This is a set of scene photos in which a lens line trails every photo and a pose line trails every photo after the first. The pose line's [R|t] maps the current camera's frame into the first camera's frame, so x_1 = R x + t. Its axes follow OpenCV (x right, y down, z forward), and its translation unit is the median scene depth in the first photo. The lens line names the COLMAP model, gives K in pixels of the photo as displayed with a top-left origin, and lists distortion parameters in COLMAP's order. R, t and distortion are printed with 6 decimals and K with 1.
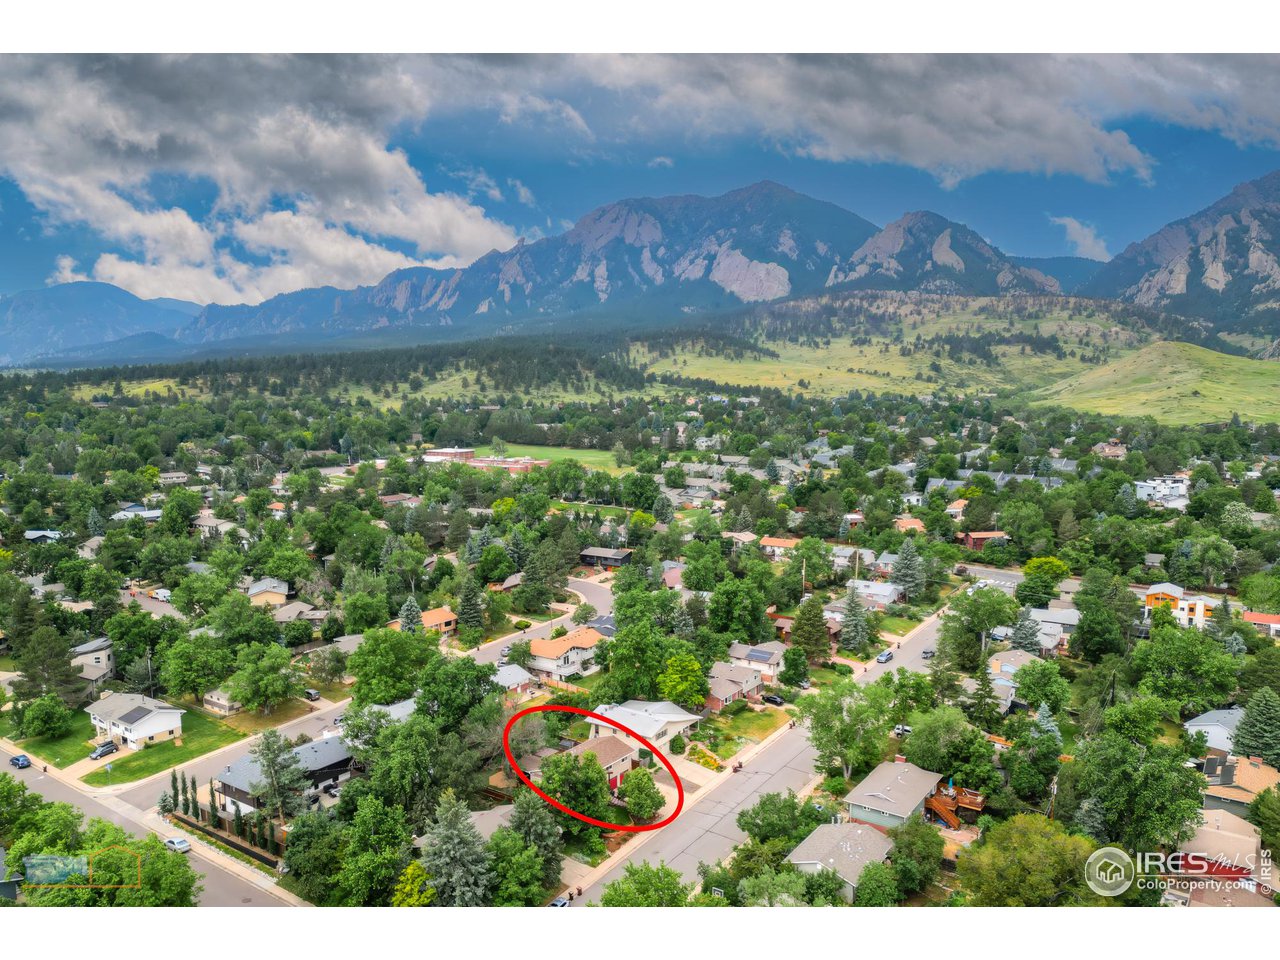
lens RADIAL K [[1017.4, 0, 669.4], [0, 1017.4, 482.3], [0, 0, 1]] dist [0.087089, -0.125628]
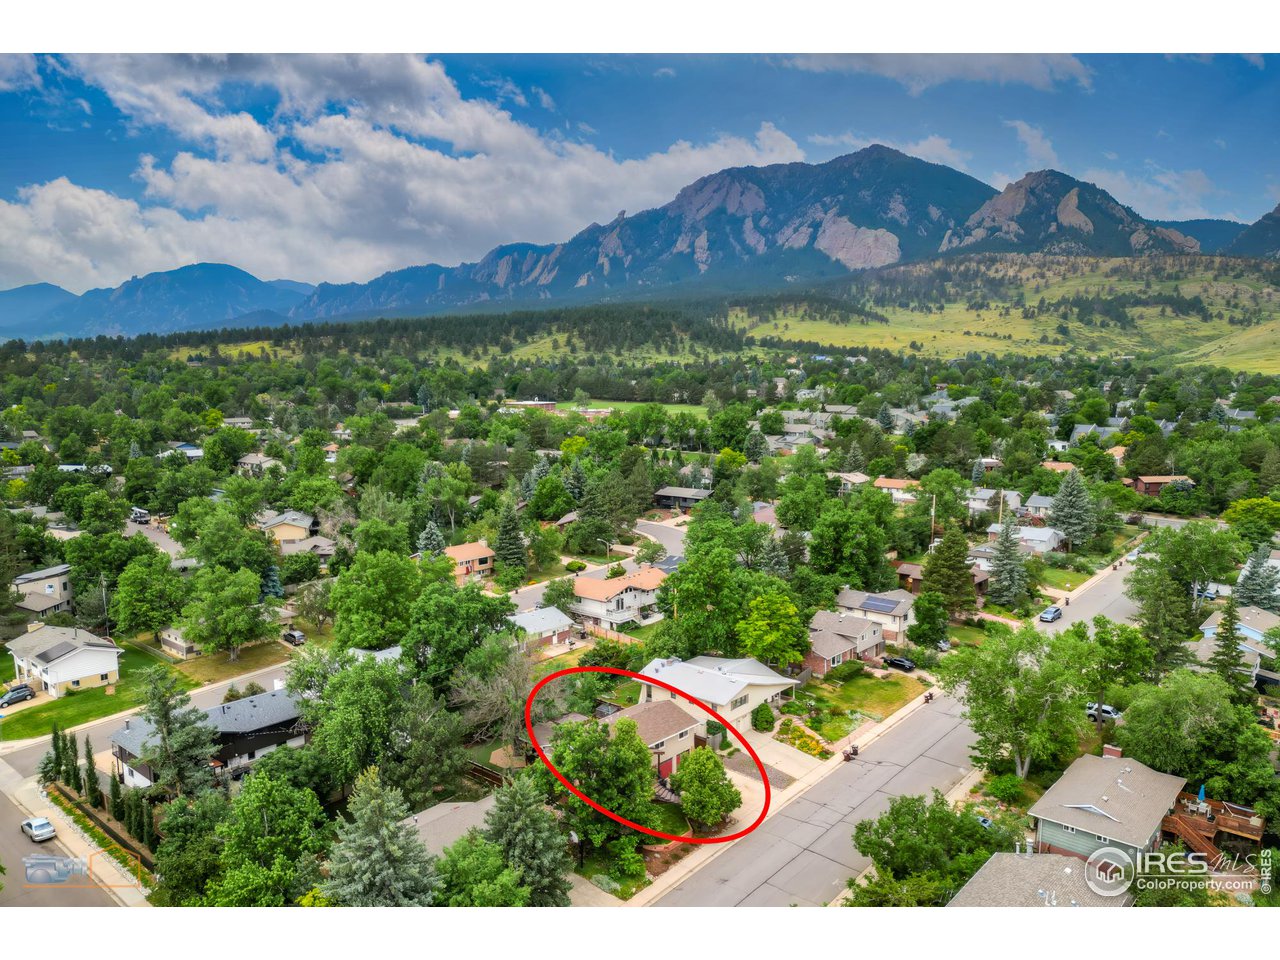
lens RADIAL K [[1017.4, 0, 669.4], [0, 1017.4, 482.3], [0, 0, 1]] dist [0.087089, -0.125628]
pose [[0.995157, 0.016180, -0.096961, 0.004438], [-0.014716, 0.999767, 0.015797, 0.040885], [0.097194, -0.014294, 0.995163, 0.143620]]
